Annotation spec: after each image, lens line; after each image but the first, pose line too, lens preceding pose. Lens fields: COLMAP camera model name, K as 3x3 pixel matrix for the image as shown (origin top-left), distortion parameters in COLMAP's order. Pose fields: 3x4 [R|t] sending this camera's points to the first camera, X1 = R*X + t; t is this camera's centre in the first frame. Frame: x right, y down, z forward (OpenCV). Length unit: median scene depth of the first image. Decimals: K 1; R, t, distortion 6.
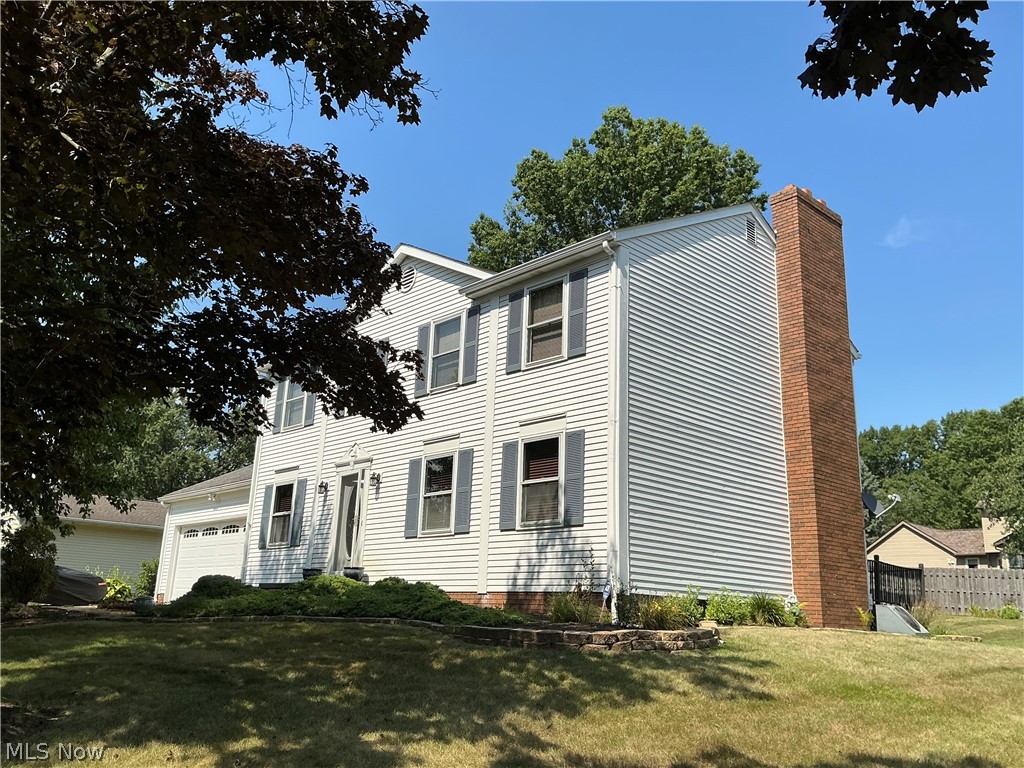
lens RADIAL K [[838.3, 0, 512.0], [0, 838.3, 384.0], [0, 0, 1]] dist [0.000014, -0.002207]
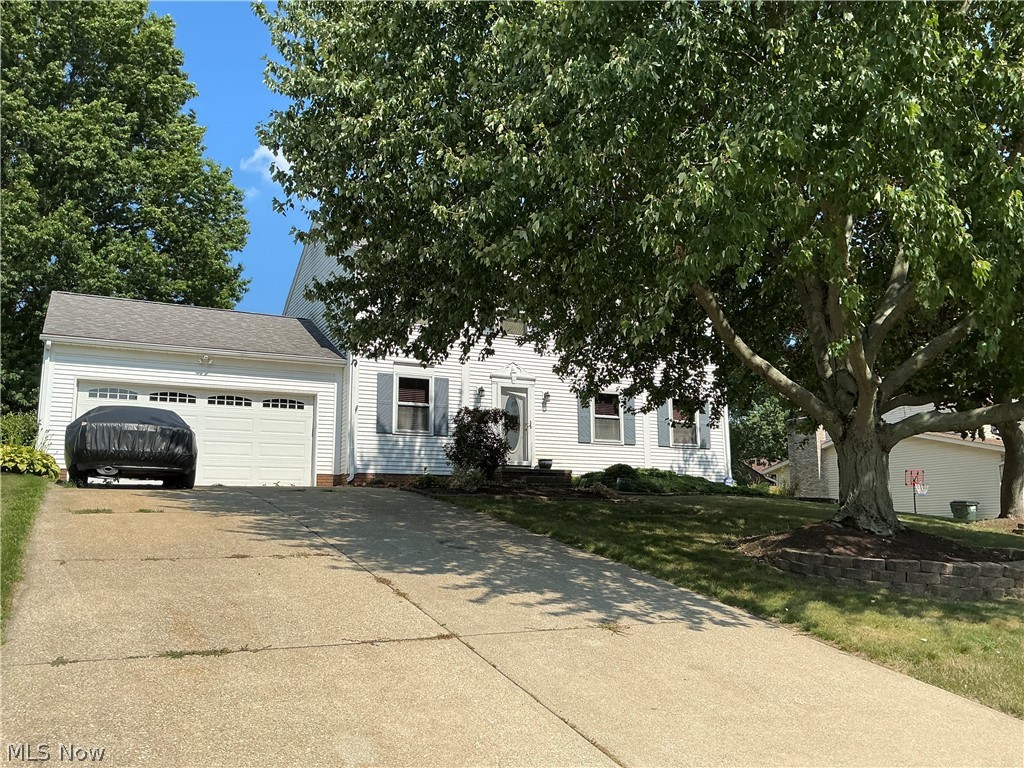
lens RADIAL K [[838.3, 0, 512.0], [0, 838.3, 384.0], [0, 0, 1]] dist [0.000014, -0.002207]
pose [[0.285990, 0.120089, 0.950678, -1.382379], [-0.248447, 0.967481, -0.047472, 0.161591], [-0.925464, -0.222617, 0.306526, 0.600179]]
